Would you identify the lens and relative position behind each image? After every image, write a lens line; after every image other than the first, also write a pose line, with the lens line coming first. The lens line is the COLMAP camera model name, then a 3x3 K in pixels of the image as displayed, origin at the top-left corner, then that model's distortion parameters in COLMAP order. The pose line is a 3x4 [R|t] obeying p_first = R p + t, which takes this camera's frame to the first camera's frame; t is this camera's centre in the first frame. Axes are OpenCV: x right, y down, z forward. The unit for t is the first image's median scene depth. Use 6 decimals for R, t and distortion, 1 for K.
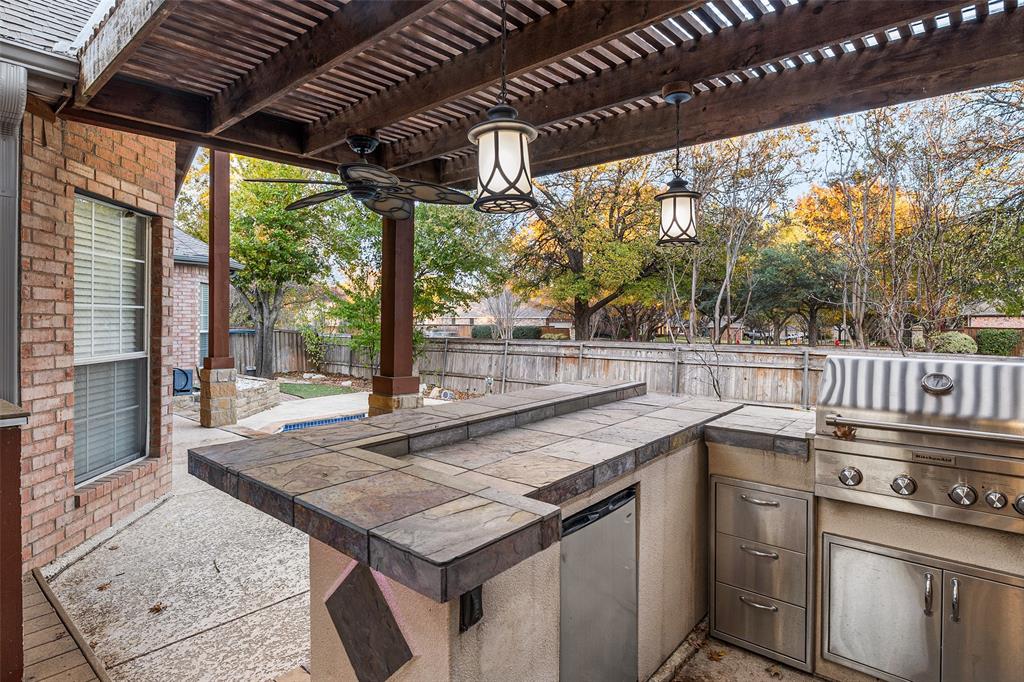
lens RADIAL K [[555.2, 0, 506.2], [0, 555.2, 321.1], [0, 0, 1]] dist [-0.002022, 0.000089]
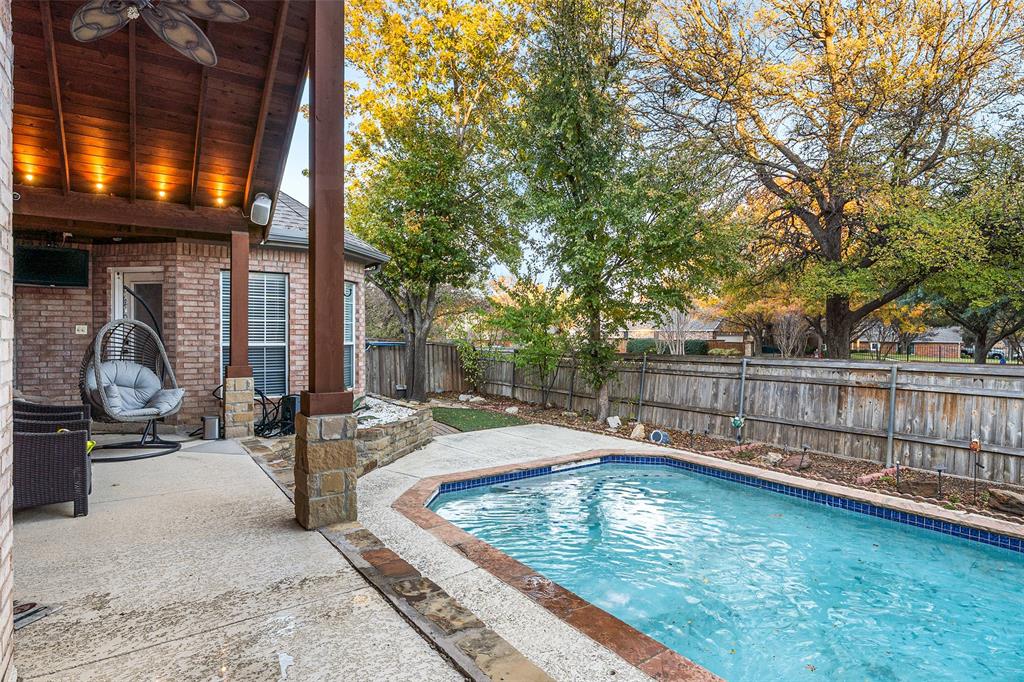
lens RADIAL K [[544.6, 0, 508.4], [0, 544.6, 335.7], [0, 0, 1]] dist [-0.002801, -0.000280]
pose [[0.969188, 0.000778, -0.246321, -0.101668], [-0.000640, 1.000000, 0.000641, 0.005548], [0.246321, -0.000464, 0.969188, 0.246689]]
